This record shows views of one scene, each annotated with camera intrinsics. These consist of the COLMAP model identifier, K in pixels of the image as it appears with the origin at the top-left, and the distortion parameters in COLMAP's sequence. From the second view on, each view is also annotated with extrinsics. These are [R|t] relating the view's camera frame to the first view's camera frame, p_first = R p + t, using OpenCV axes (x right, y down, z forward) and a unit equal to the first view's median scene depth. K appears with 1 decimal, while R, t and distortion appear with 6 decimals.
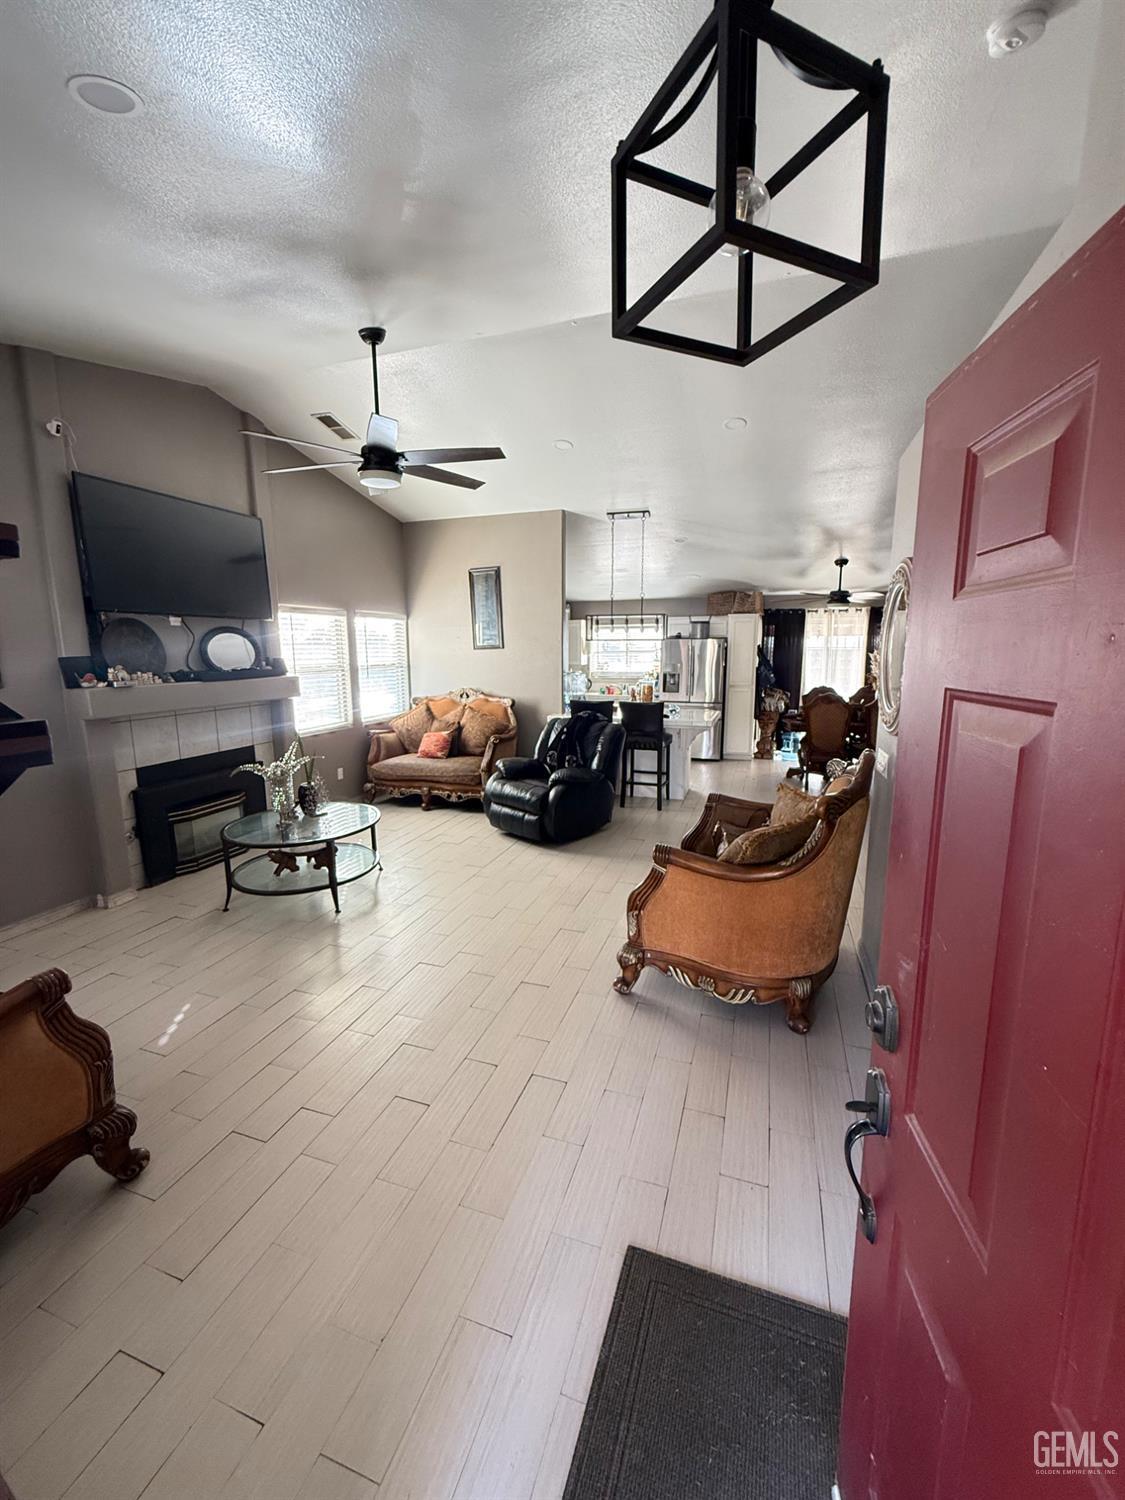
lens RADIAL K [[603.7, 0, 560.6], [0, 603.7, 748.4], [0, 0, 1]] dist [0.000410, 0.000064]
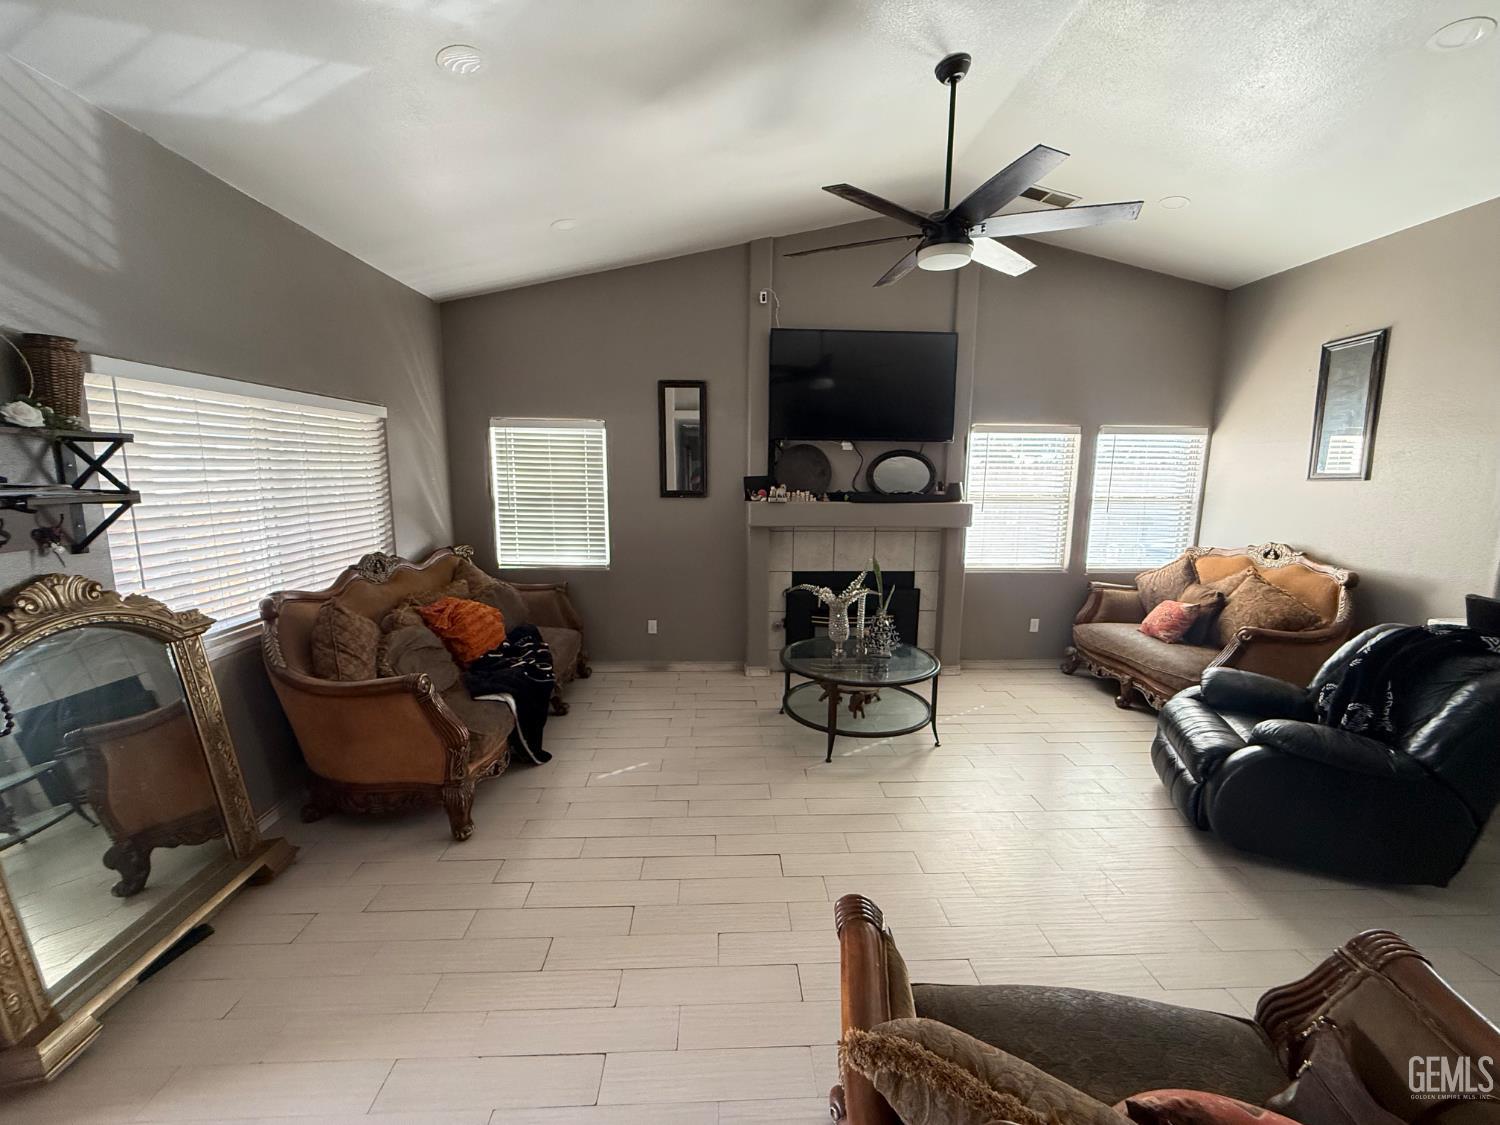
lens RADIAL K [[603.7, 0, 752.0], [0, 603.7, 566.3], [0, 0, 1]] dist [0.000410, 0.000064]
pose [[0.363180, 0.159285, -0.918002, 0.238959], [-0.167089, 0.980440, 0.104015, -0.058449], [0.916614, 0.115612, 0.382691, 0.321426]]
